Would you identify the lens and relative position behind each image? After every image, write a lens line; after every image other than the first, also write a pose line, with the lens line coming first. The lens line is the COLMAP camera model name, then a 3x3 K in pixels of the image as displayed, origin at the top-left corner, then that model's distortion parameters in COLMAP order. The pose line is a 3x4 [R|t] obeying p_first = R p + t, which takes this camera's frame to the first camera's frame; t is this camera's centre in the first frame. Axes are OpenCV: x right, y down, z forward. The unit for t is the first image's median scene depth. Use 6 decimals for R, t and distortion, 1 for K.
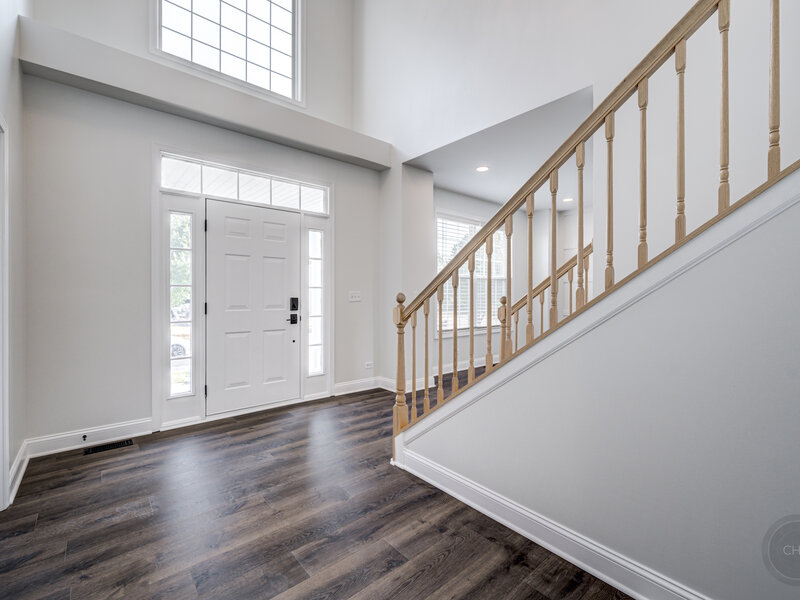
lens RADIAL K [[354.7, 0, 400.0], [0, 354.7, 300.0], [0, 0, 1]] dist [0.000961, 0.000114]
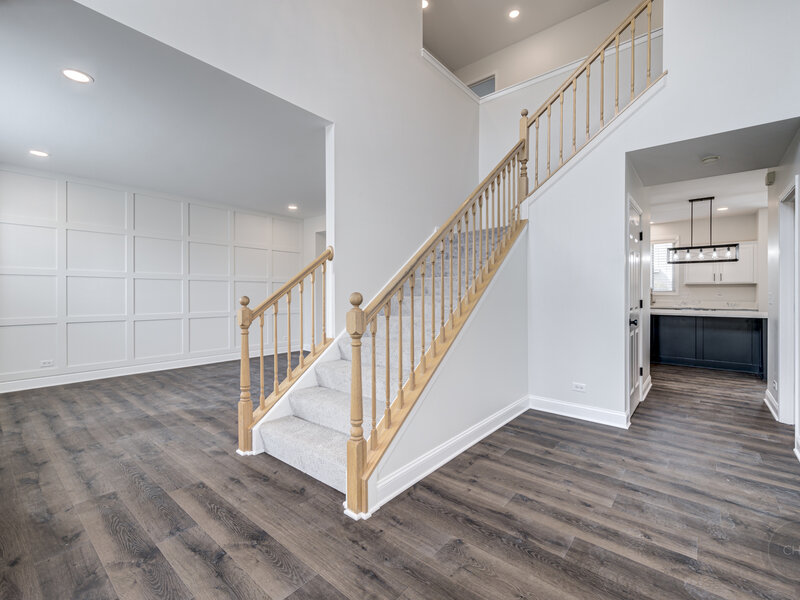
lens RADIAL K [[368.9, 0, 400.7], [0, 368.9, 297.4], [0, 0, 1]] dist [0.001885, 0.000279]
pose [[-0.166209, -0.016970, 0.985945, -0.950877], [0.015472, 0.999684, 0.019814, -0.028404], [-0.985969, 0.018547, -0.165894, 1.240904]]
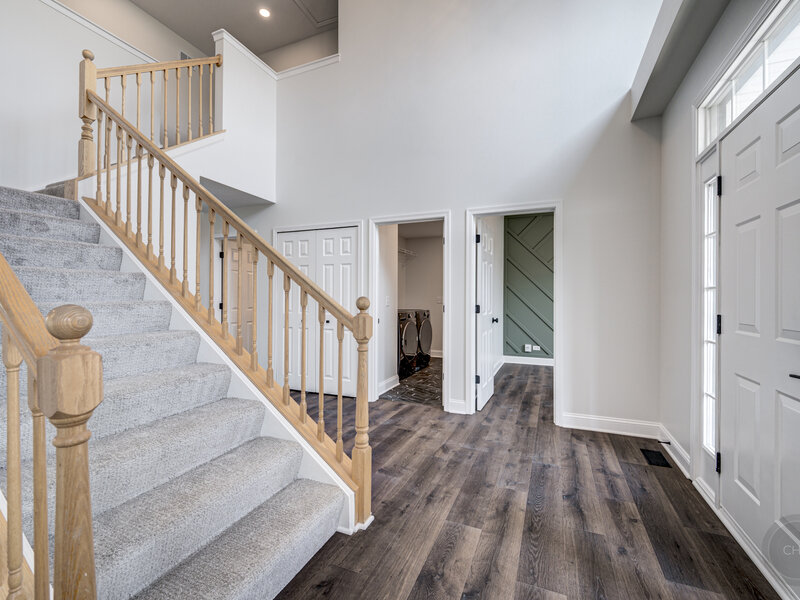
lens RADIAL K [[354.7, 0, 400.0], [0, 354.7, 300.0], [0, 0, 1]] dist [0.000961, 0.000114]
pose [[-0.892580, -0.005489, -0.450855, 0.321407], [-0.013327, 0.999810, 0.014210, -0.029742], [0.450692, 0.018692, -0.892484, 2.038875]]
